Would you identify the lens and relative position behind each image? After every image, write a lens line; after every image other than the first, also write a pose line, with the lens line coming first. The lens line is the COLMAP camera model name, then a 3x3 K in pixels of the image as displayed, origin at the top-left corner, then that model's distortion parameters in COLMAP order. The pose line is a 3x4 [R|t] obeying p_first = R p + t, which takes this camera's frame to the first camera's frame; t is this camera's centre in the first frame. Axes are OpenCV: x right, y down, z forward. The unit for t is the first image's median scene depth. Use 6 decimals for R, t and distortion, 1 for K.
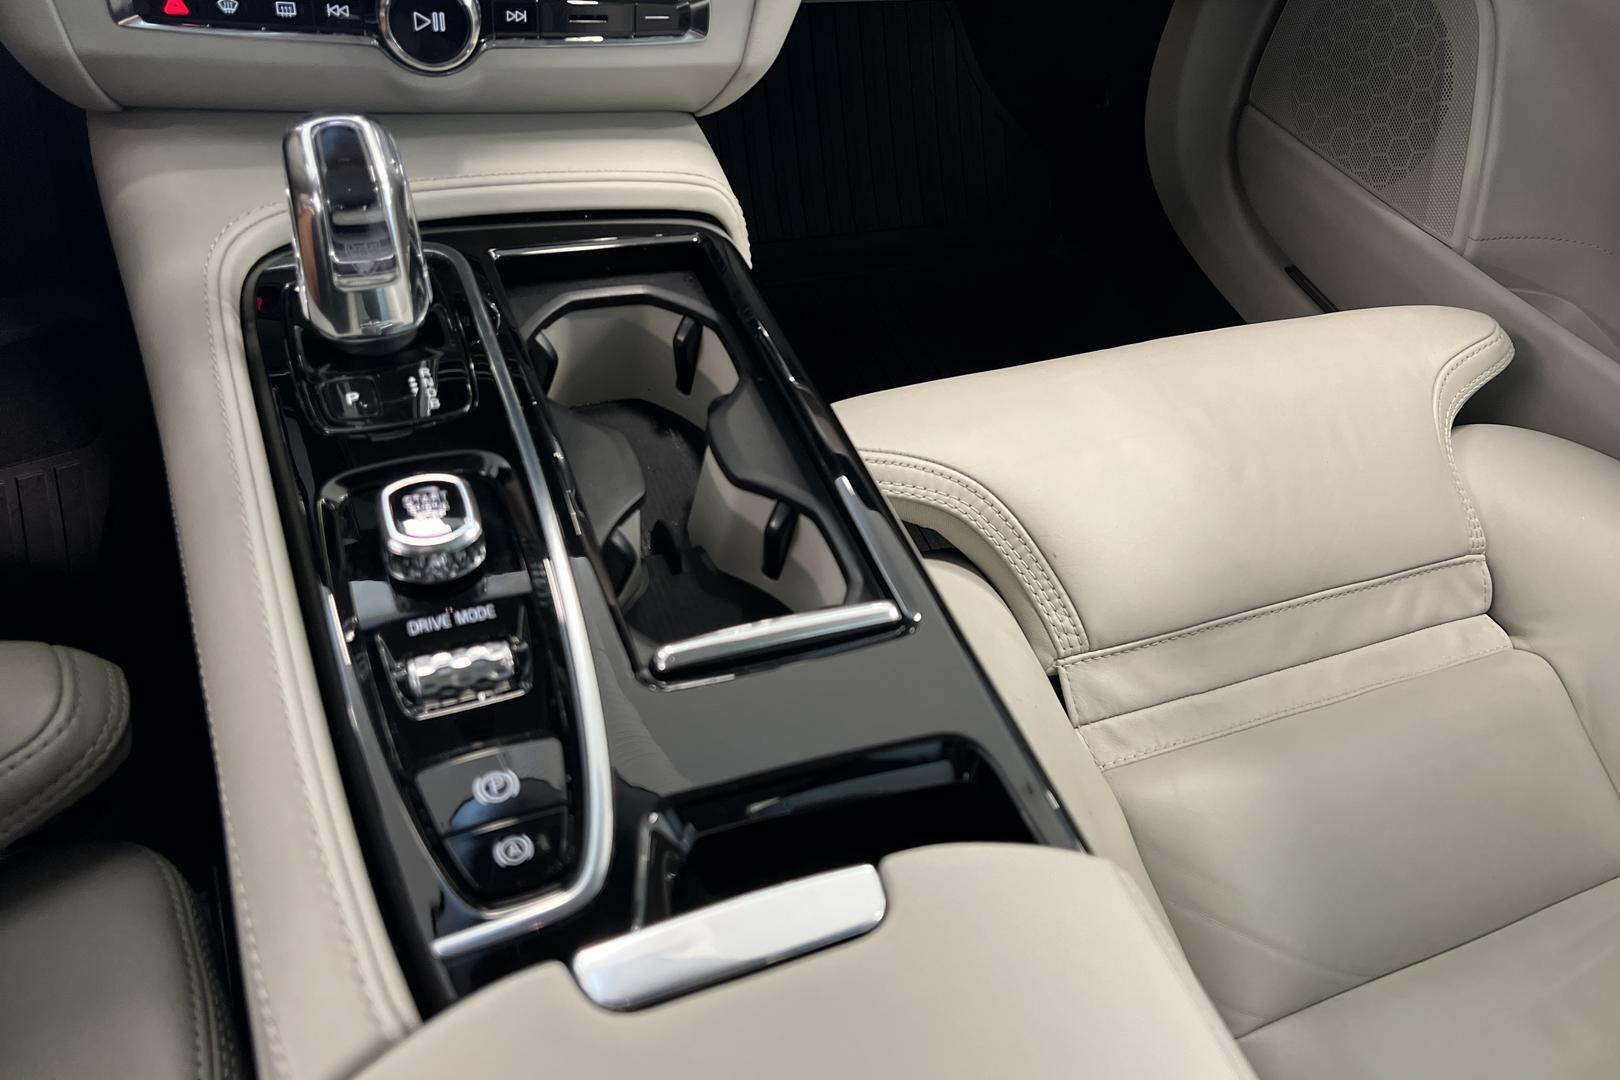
lens RADIAL K [[1160.4, 0, 810.0], [0, 1160.4, 540.0], [0, 0, 1]] dist [0.003381, -0.001556]
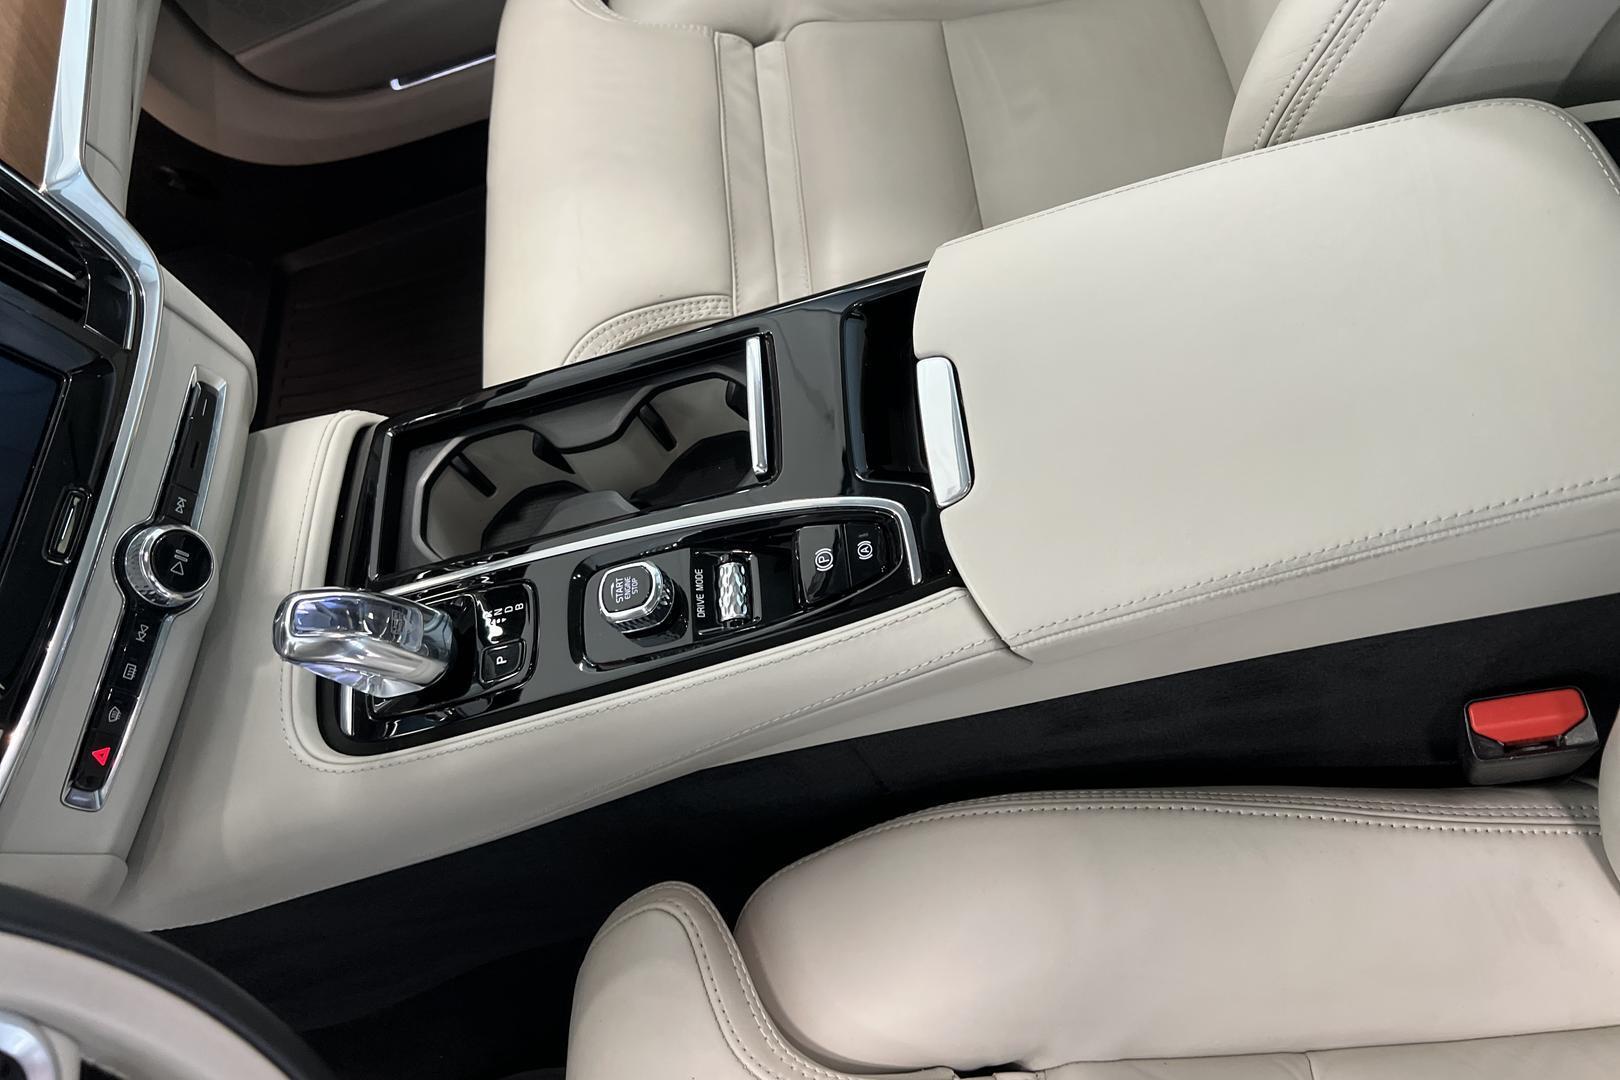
lens RADIAL K [[1160.4, 0, 810.0], [0, 1160.4, 540.0], [0, 0, 1]] dist [0.003381, -0.001556]
pose [[0.226098, -0.950267, 0.214177, -0.316419], [0.901570, 0.287397, 0.323381, -0.188432], [-0.368852, 0.119980, 0.921712, -0.289583]]
